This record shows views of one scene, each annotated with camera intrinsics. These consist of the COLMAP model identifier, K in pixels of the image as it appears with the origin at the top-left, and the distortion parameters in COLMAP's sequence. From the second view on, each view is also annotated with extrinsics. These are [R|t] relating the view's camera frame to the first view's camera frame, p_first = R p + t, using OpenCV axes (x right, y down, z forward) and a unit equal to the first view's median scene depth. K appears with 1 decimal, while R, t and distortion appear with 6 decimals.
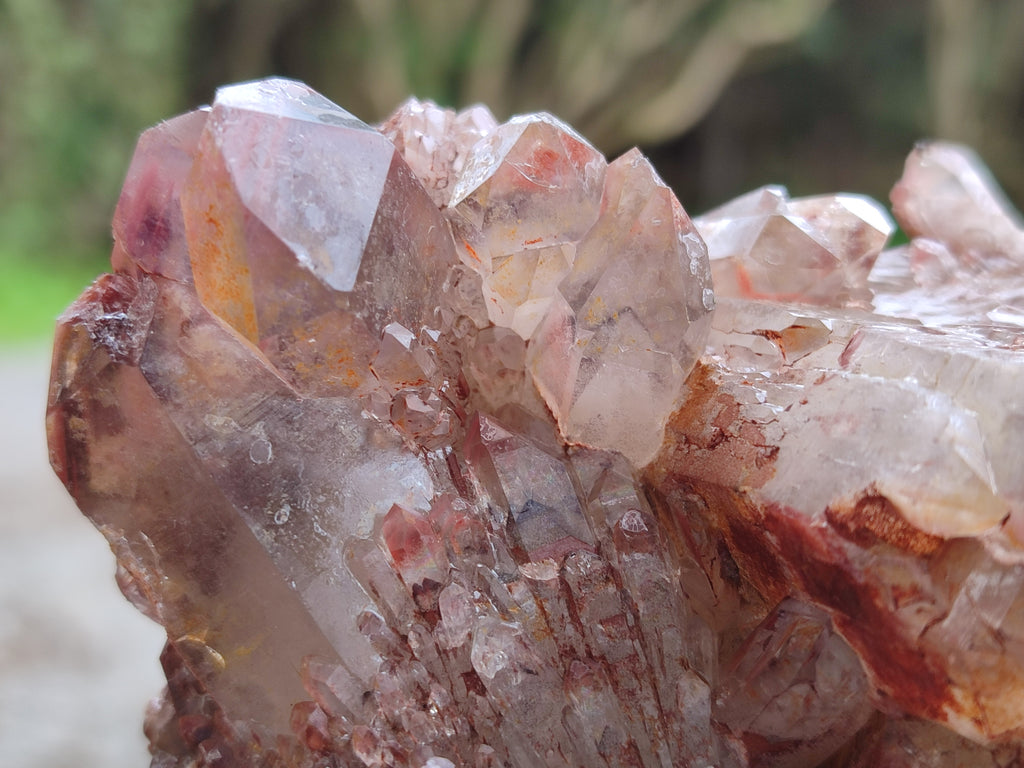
lens RADIAL K [[1600.9, 0, 498.6], [0, 1600.9, 390.4], [0, 0, 1]] dist [0.326976, -2.484964]
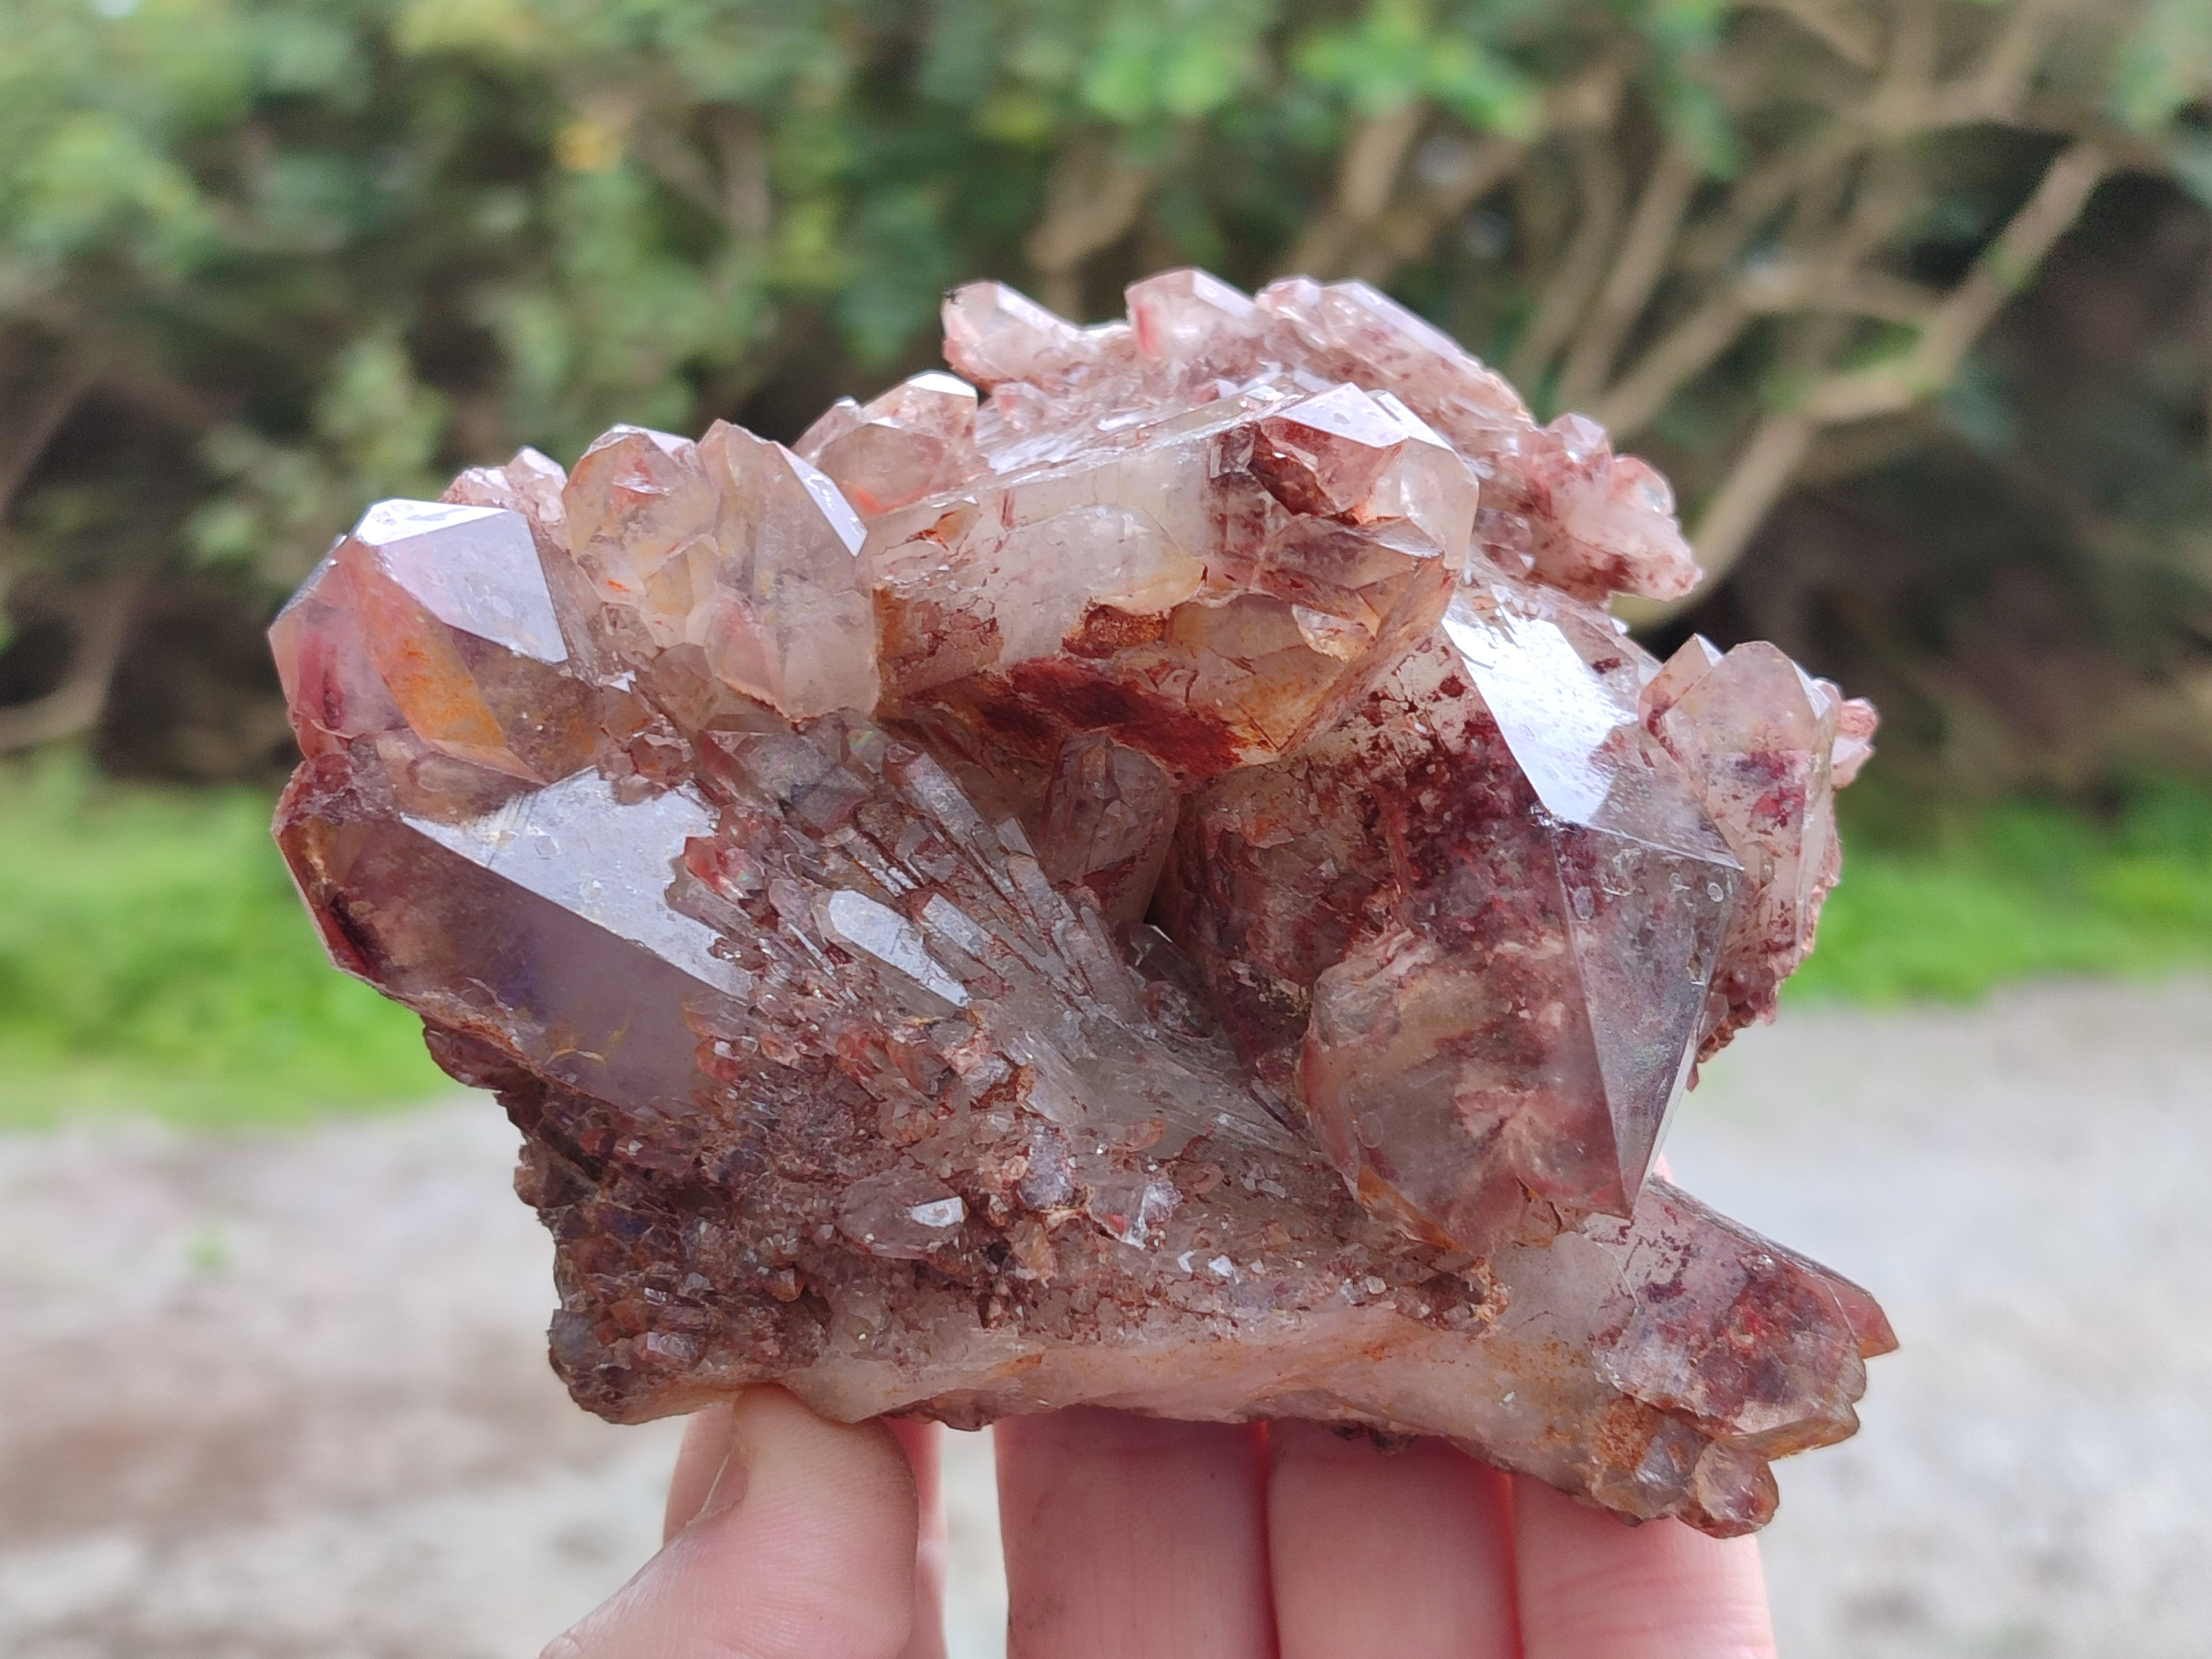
lens RADIAL K [[3458.1, 0, 1077.1], [0, 3458.1, 843.3], [0, 0, 1]] dist [0.326976, -2.484964]
pose [[0.856320, -0.444617, 0.262739, -0.426863], [0.445474, 0.893297, 0.059782, 0.053404], [-0.261284, 0.065850, 0.963013, -1.152396]]
